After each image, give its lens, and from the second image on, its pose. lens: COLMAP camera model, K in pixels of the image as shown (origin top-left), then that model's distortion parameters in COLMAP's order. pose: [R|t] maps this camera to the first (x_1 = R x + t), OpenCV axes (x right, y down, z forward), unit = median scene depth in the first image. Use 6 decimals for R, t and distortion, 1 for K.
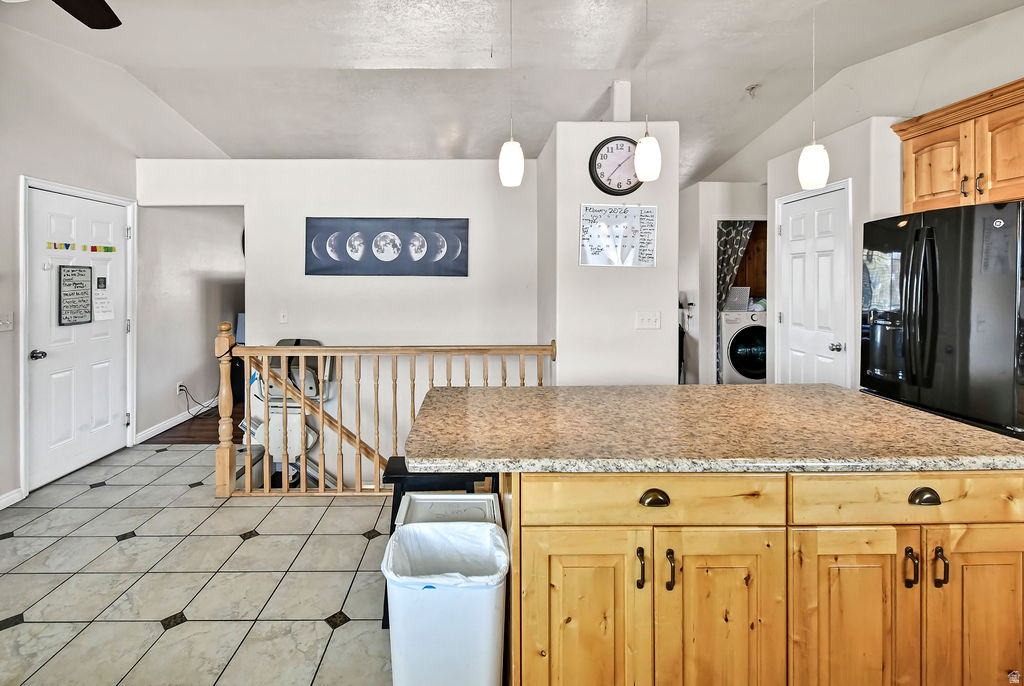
lens RADIAL K [[478.1, 0, 473.7], [0, 478.1, 280.5], [0, 0, 1]] dist [-0.001033, -0.001353]
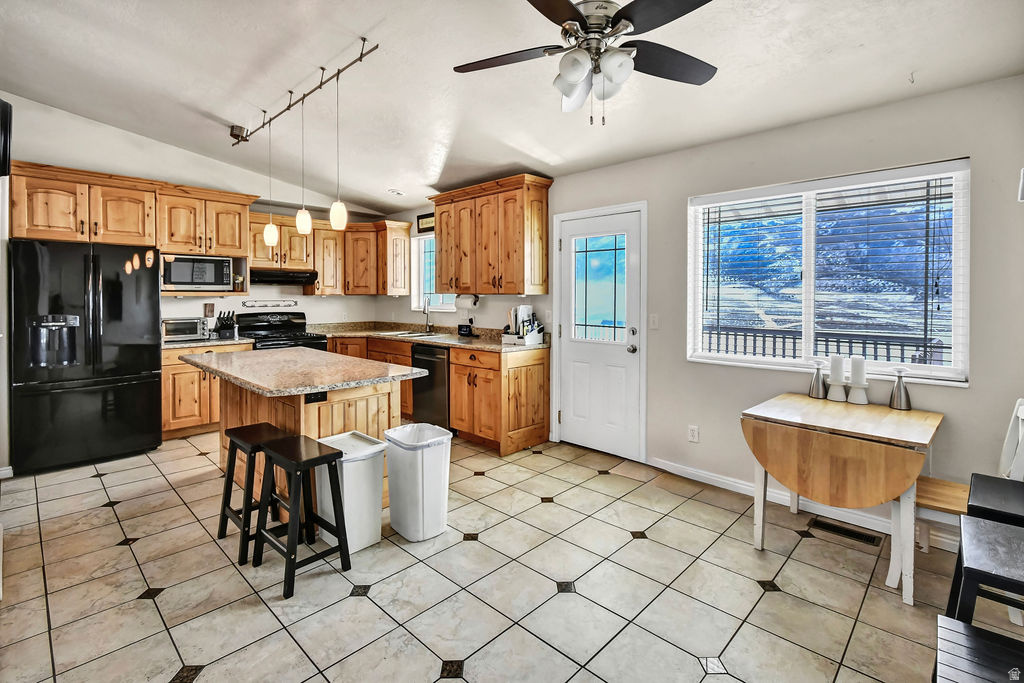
lens RADIAL K [[480.5, 0, 518.2], [0, 480.5, 301.7], [0, 0, 1]] dist [0.001408, -0.003607]
pose [[-0.724694, -0.006107, 0.689044, -0.978902], [0.000388, 0.999957, 0.009270, 0.019288], [-0.689071, 0.006986, -0.724660, 1.151204]]
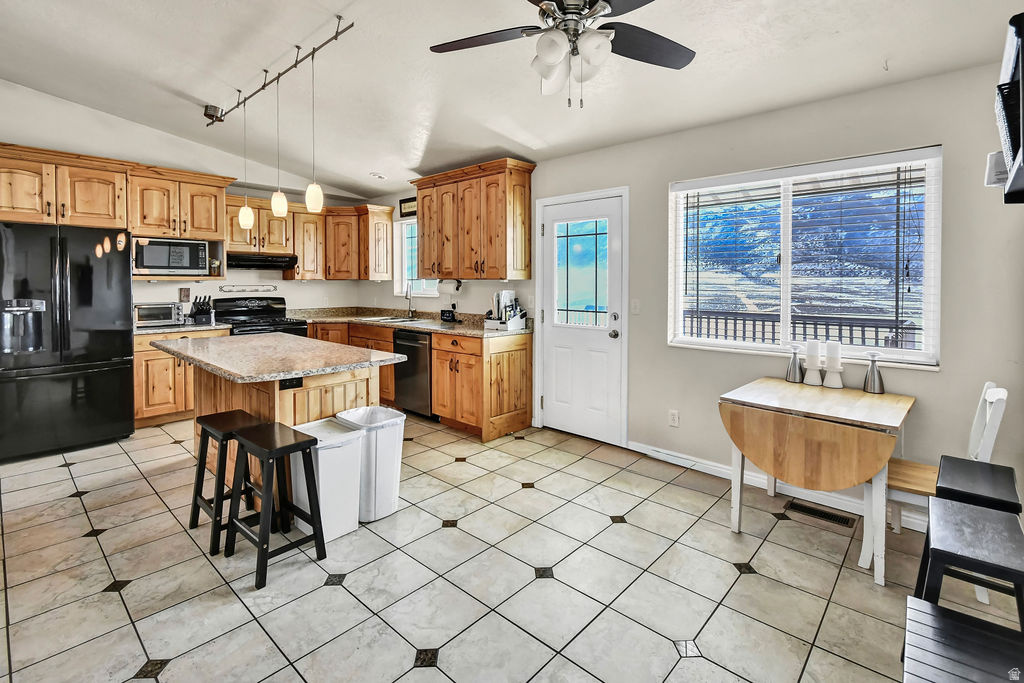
lens RADIAL K [[480.5, 0, 519.6], [0, 480.5, 290.5], [0, 0, 1]] dist [0.001408, -0.003607]
pose [[-0.744845, -0.011410, 0.667139, -0.984545], [-0.001282, 0.999876, 0.015671, 0.021887], [-0.667236, 0.010817, -0.744768, 1.133826]]
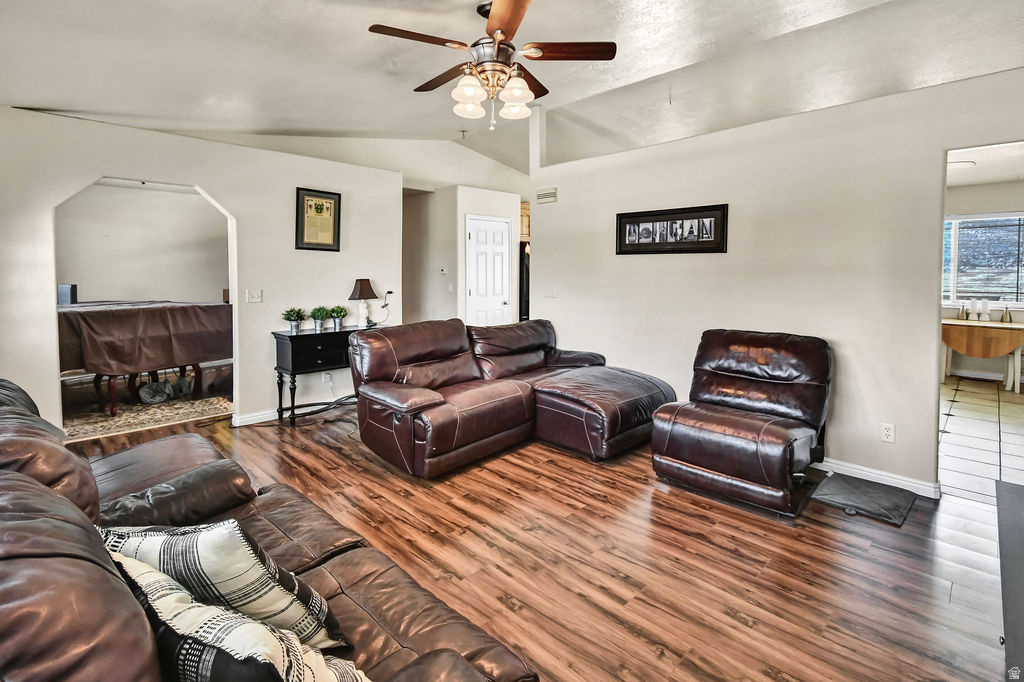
lens RADIAL K [[480.5, 0, 505.5], [0, 480.5, 287.9], [0, 0, 1]] dist [0.001408, -0.003607]
pose [[-0.704589, -0.023121, 0.709239, -0.802466], [-0.001387, 0.999512, 0.031206, 0.027701], [-0.709614, 0.021004, -0.704277, 3.087782]]
